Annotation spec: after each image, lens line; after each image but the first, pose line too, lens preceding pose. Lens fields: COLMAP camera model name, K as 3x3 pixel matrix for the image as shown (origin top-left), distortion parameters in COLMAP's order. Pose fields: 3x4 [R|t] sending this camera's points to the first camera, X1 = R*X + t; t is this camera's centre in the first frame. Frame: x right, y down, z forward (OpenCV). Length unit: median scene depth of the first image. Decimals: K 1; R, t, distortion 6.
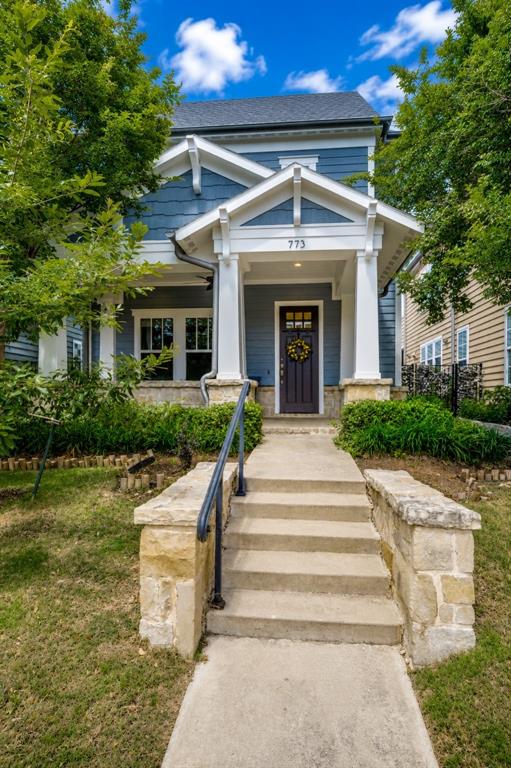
lens RADIAL K [[473.4, 0, 255.5], [0, 473.4, 381.9], [0, 0, 1]] dist [-0.016926, 0.000367]
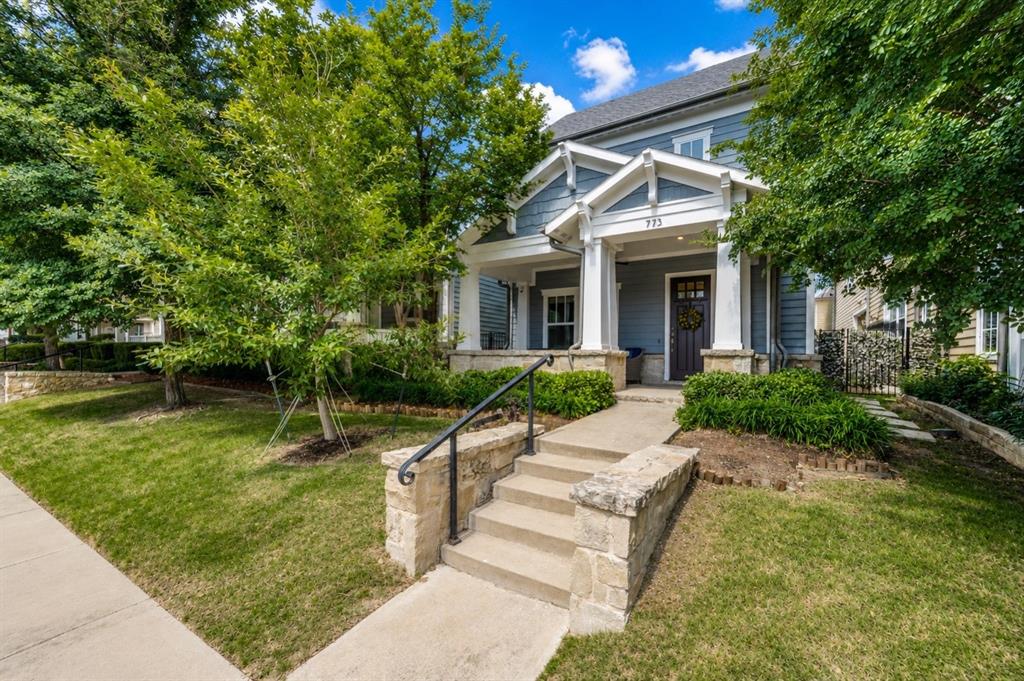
lens RADIAL K [[412.5, 0, 509.1], [0, 412.5, 334.1], [0, 0, 1]] dist [-0.003312, -0.000057]
pose [[0.890807, -0.015290, -0.454126, 0.214543], [0.003517, 0.999636, -0.026756, -0.017140], [0.454369, 0.022237, 0.890536, 0.031195]]
